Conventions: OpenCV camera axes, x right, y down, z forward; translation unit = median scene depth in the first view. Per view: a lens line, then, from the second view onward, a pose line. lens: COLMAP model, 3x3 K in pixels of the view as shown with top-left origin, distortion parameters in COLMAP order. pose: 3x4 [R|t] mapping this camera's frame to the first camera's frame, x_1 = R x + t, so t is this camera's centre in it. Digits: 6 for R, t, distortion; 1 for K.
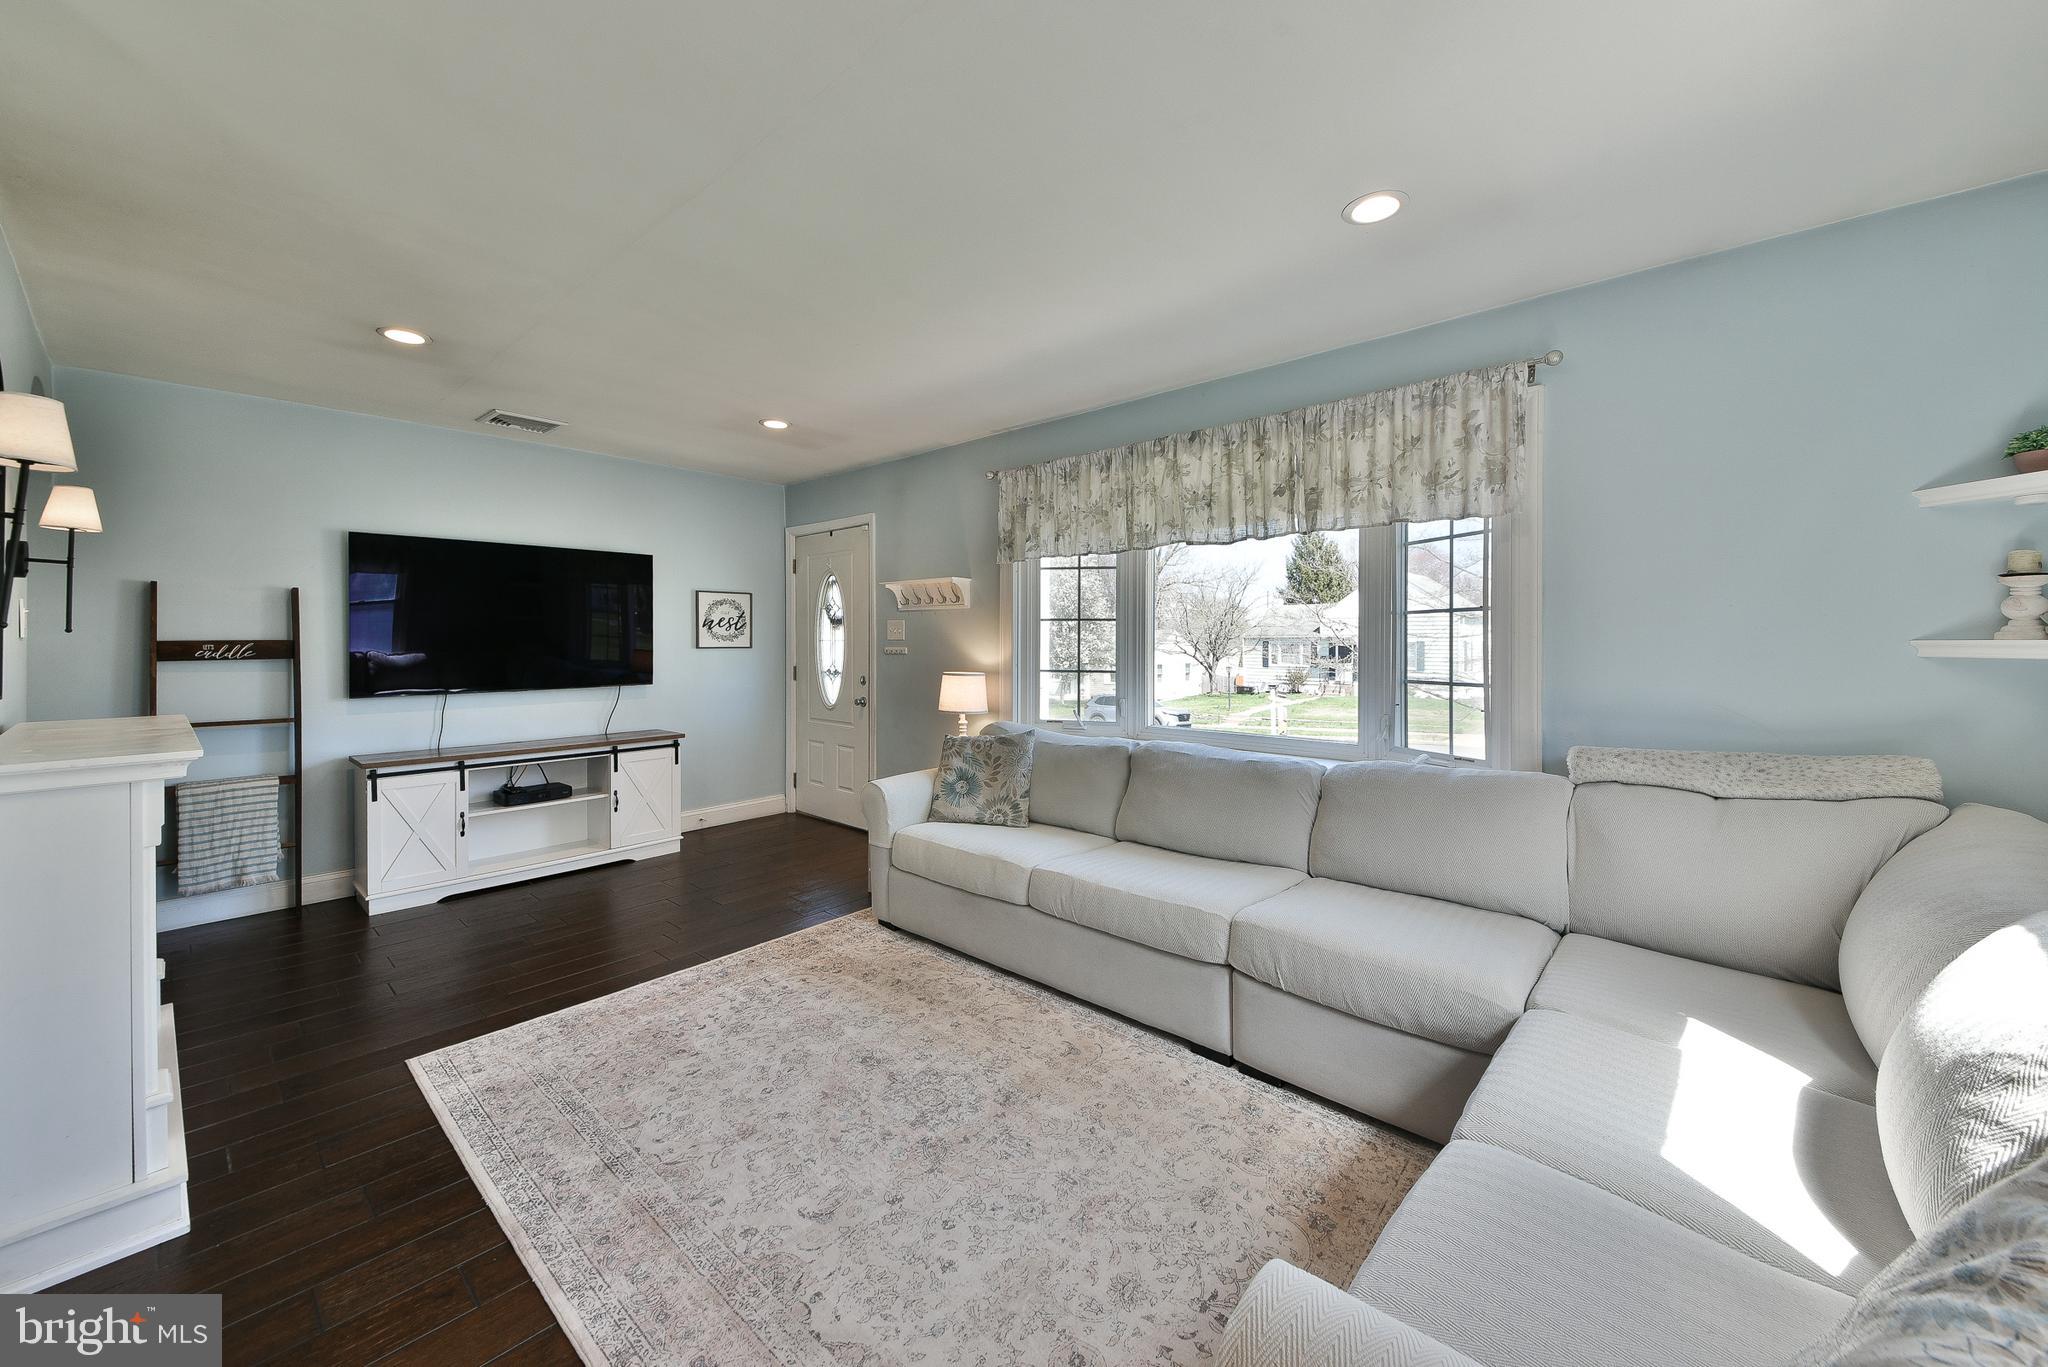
lens RADIAL K [[787.1, 0, 1021.1], [0, 787.1, 631.7], [0, 0, 1]] dist [-0.000500, -0.000025]
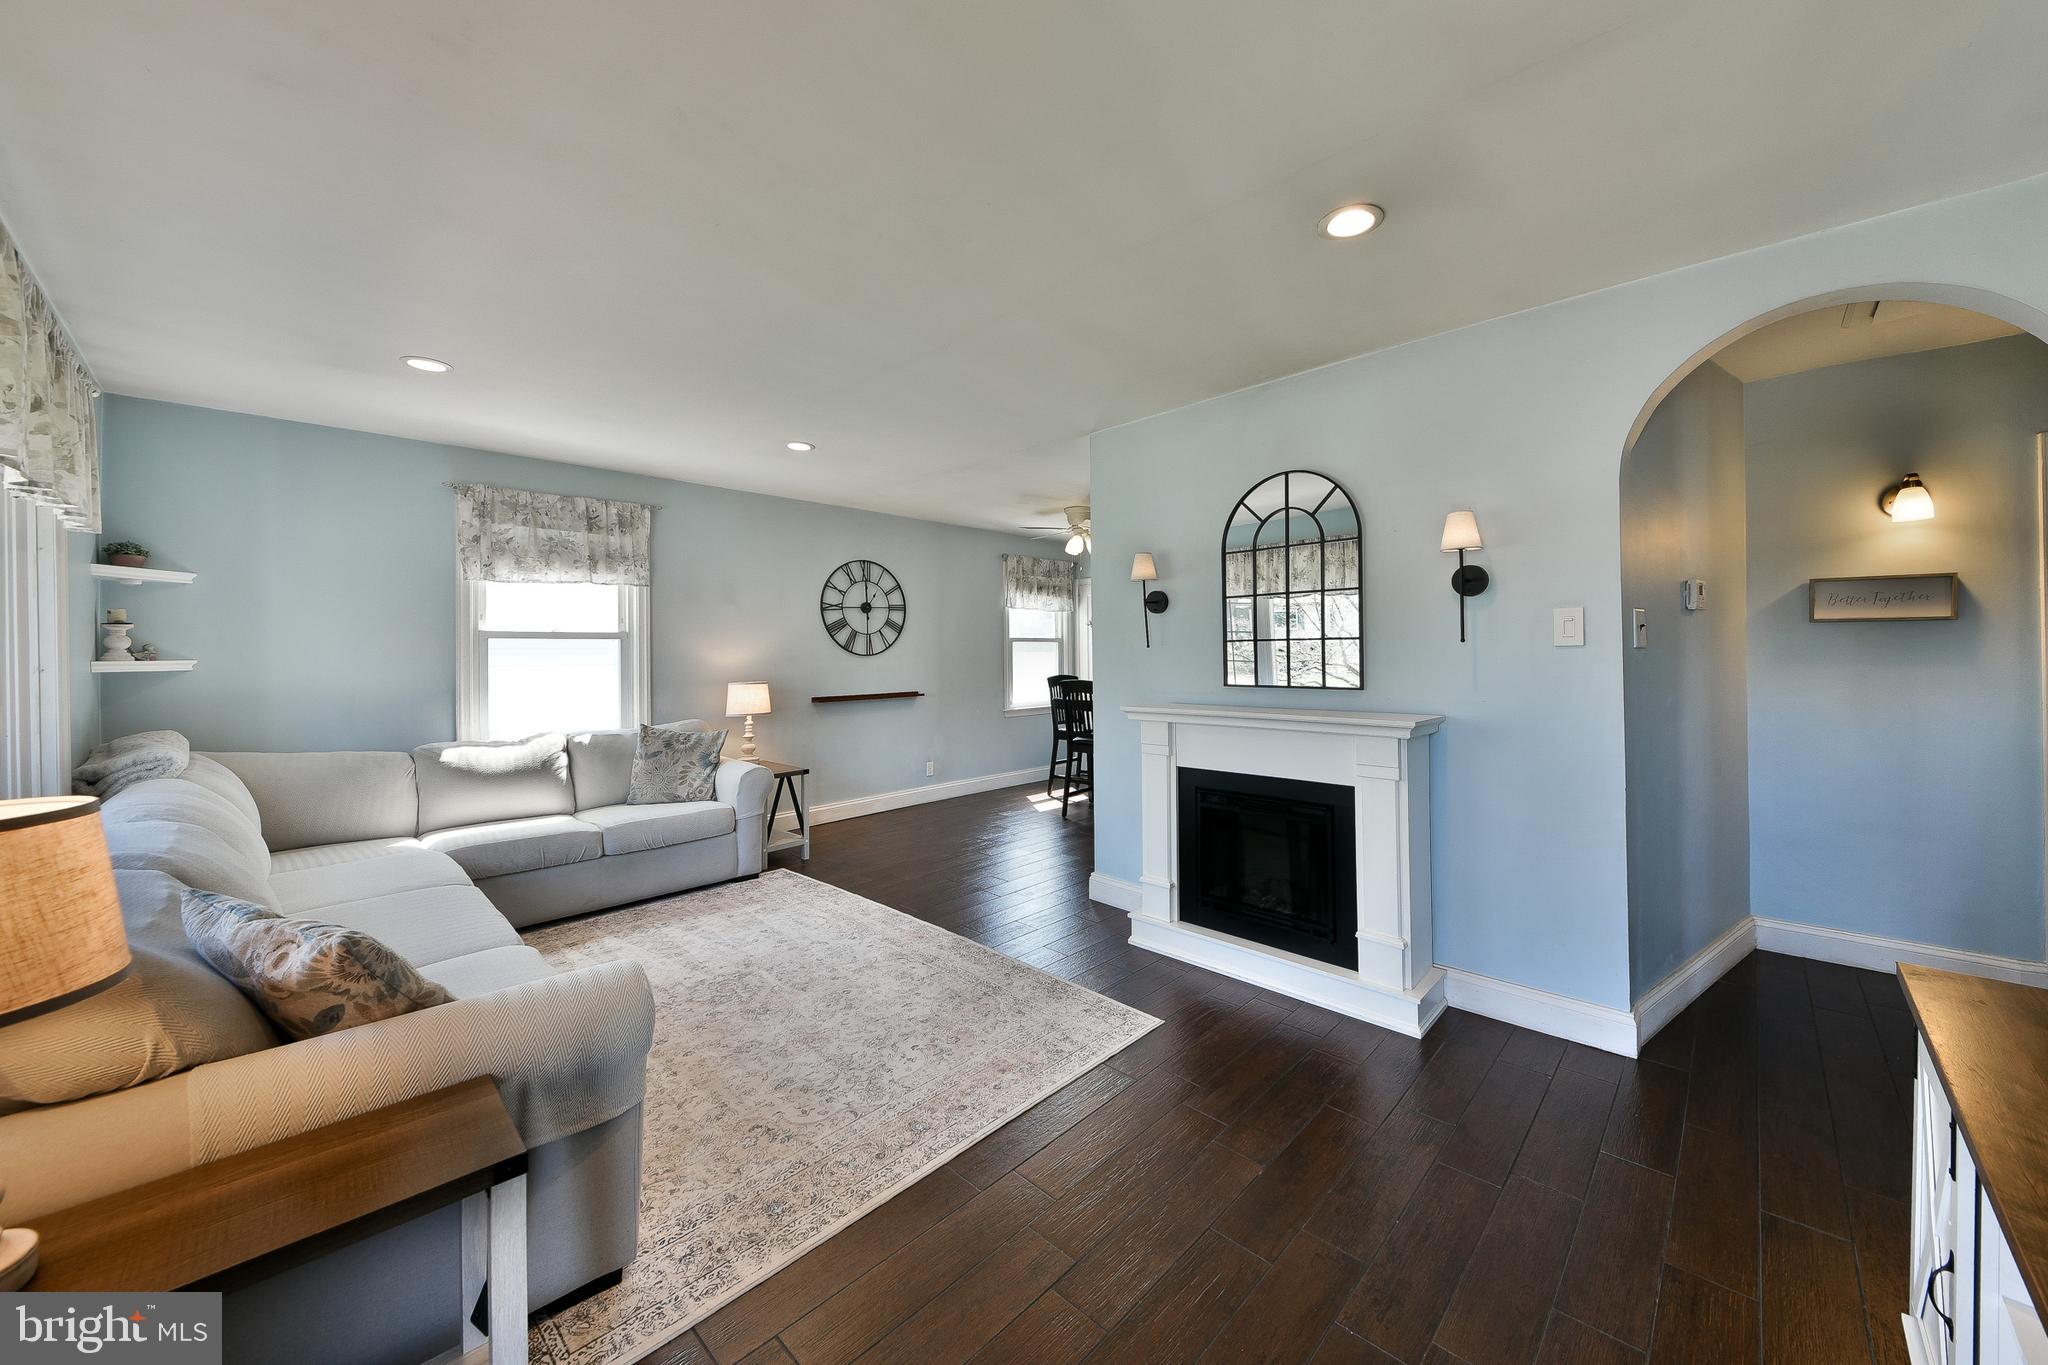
lens RADIAL K [[727.7, 0, 1024.9], [0, 727.7, 666.0], [0, 0, 1]] dist [-0.000108, -0.000005]
pose [[-0.998861, 0.004706, 0.047472, -0.638170], [0.005063, 0.999960, 0.007412, 0.025845], [-0.047435, 0.007644, -0.998845, 2.059084]]
